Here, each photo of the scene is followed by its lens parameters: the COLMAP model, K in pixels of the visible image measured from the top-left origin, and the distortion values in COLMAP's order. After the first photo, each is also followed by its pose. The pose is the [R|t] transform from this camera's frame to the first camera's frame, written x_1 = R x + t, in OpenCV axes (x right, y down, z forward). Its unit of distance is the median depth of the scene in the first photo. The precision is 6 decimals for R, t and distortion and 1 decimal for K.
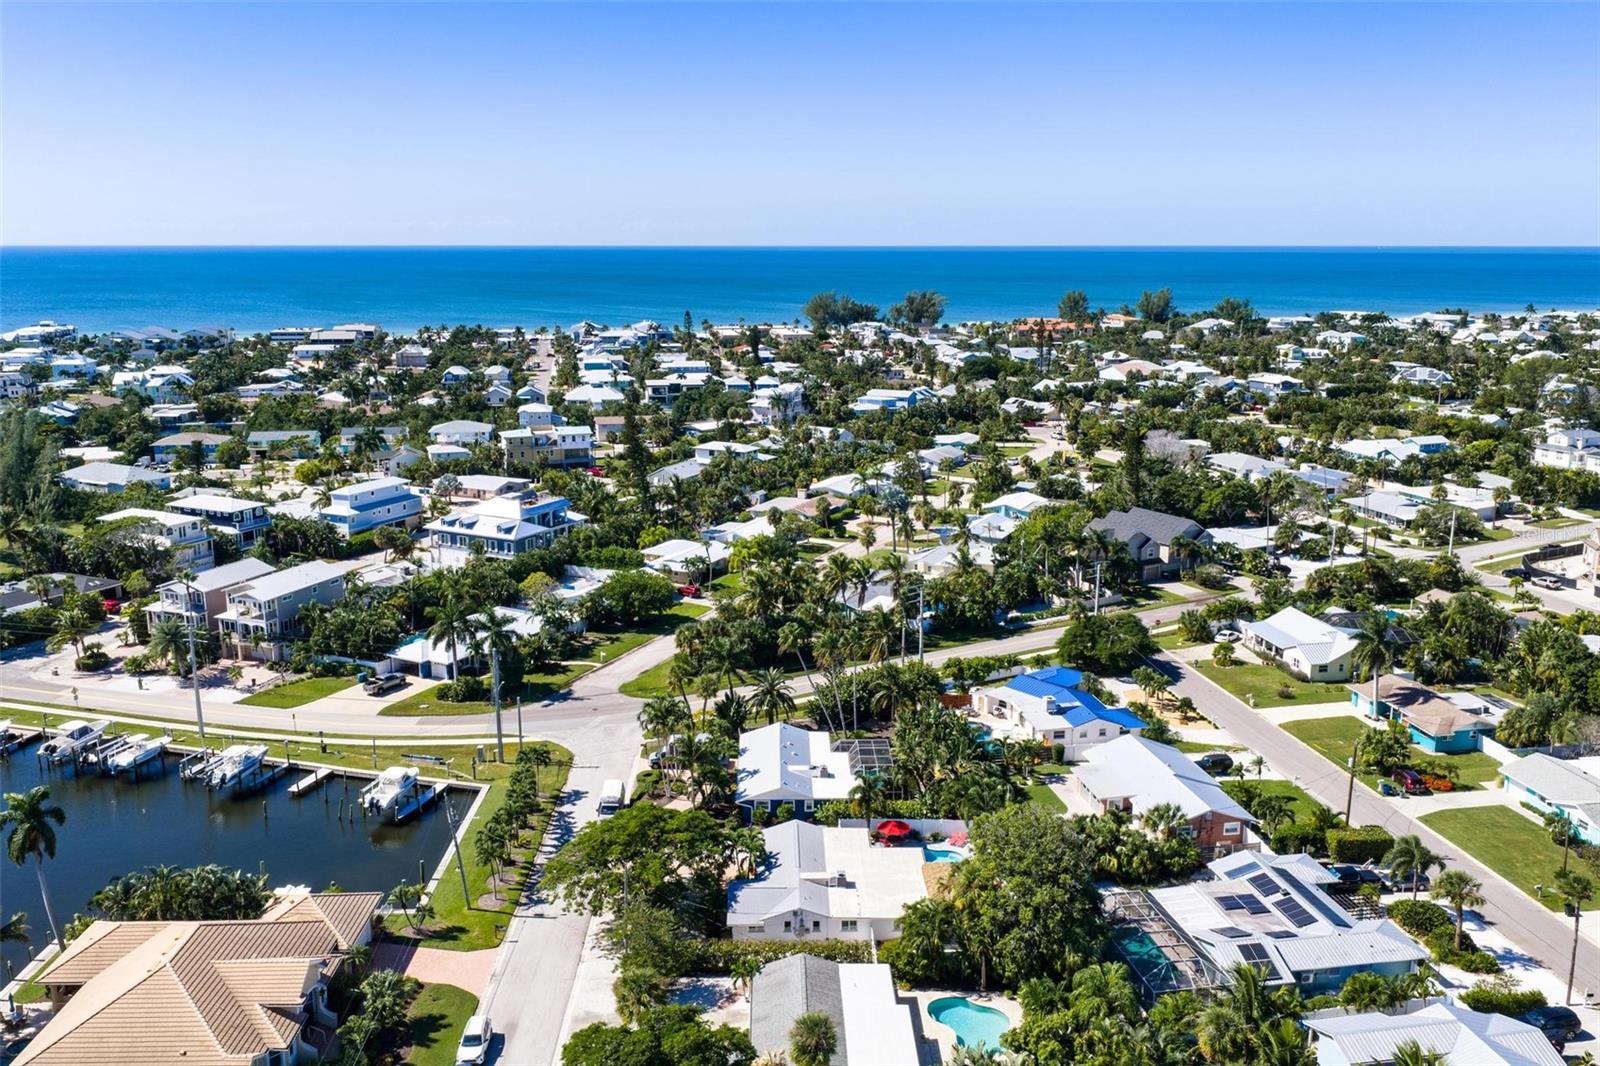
lens RADIAL K [[1272.2, 0, 807.2], [0, 1272.2, 530.8], [0, 0, 1]] dist [0.022564, -0.038284]
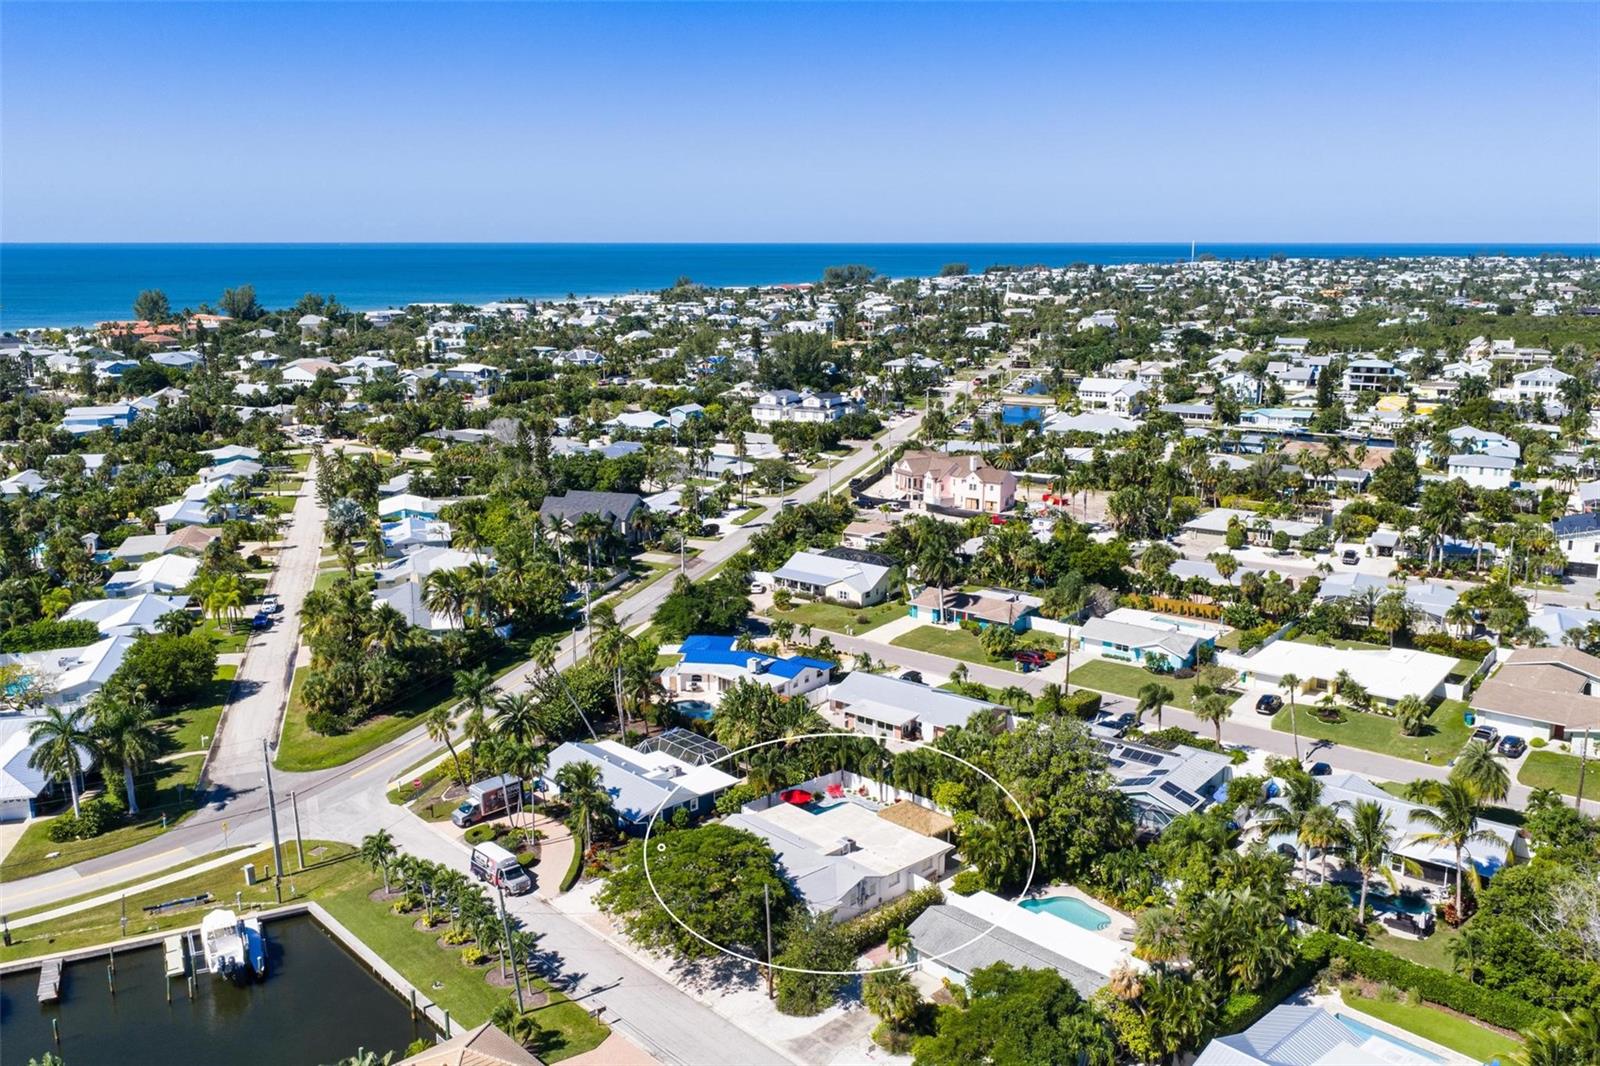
lens RADIAL K [[1272.2, 0, 806.3], [0, 1272.2, 534.6], [0, 0, 1]] dist [0.022564, -0.038284]
pose [[0.759129, -0.148165, 0.633853, -0.408299], [0.144225, 0.987833, 0.058180, -0.024850], [-0.634762, 0.047251, 0.771262, 0.147003]]
